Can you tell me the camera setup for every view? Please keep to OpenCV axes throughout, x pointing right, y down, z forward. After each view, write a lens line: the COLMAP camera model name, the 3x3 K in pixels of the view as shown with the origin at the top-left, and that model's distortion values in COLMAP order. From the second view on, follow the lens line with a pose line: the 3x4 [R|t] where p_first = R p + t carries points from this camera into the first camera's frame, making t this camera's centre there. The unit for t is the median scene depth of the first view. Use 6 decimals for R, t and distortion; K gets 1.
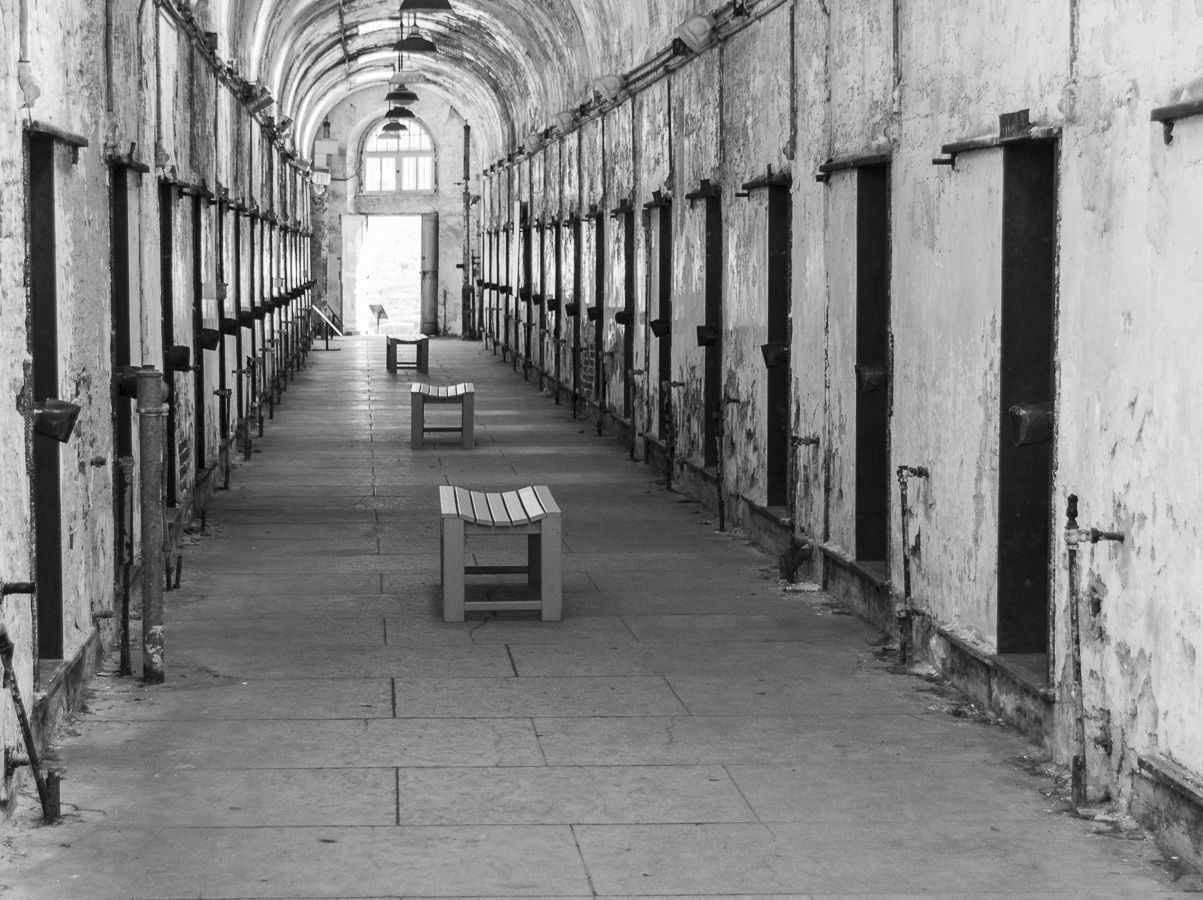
lens RADIAL K [[2273.7, 0, 601.5], [0, 2273.7, 450.0], [0, 0, 1]] dist [-0.022650, -0.049393]
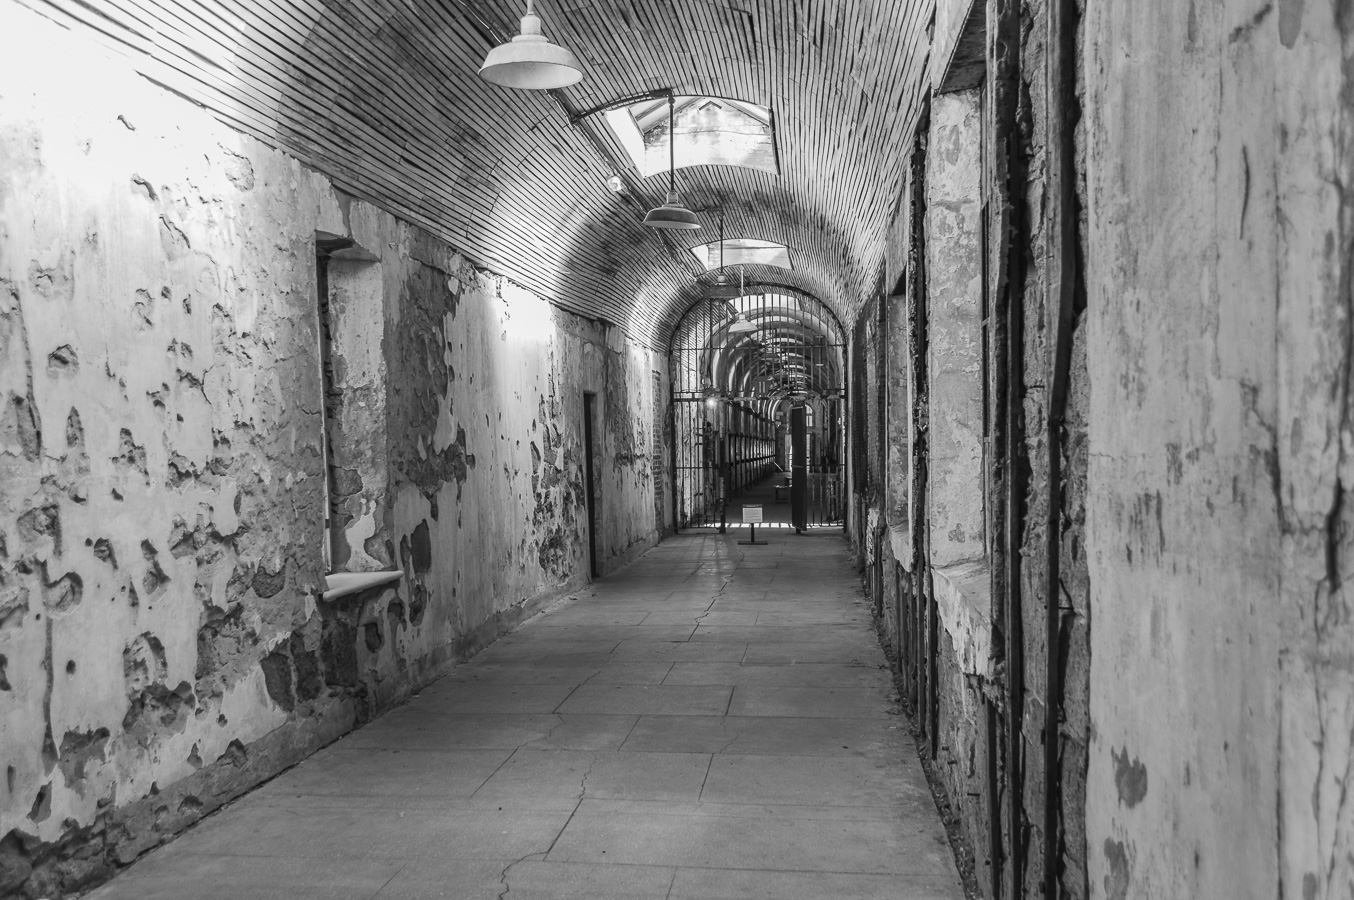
lens RADIAL K [[1287.6, 0, 677.0], [0, 1287.6, 450.0], [0, 0, 1]] dist [0.000056, -0.000052]
pose [[0.973308, -0.003627, -0.229473, 0.196048], [-0.015648, 0.996500, -0.082121, 0.089017], [0.228968, 0.083520, 0.969844, -1.008238]]
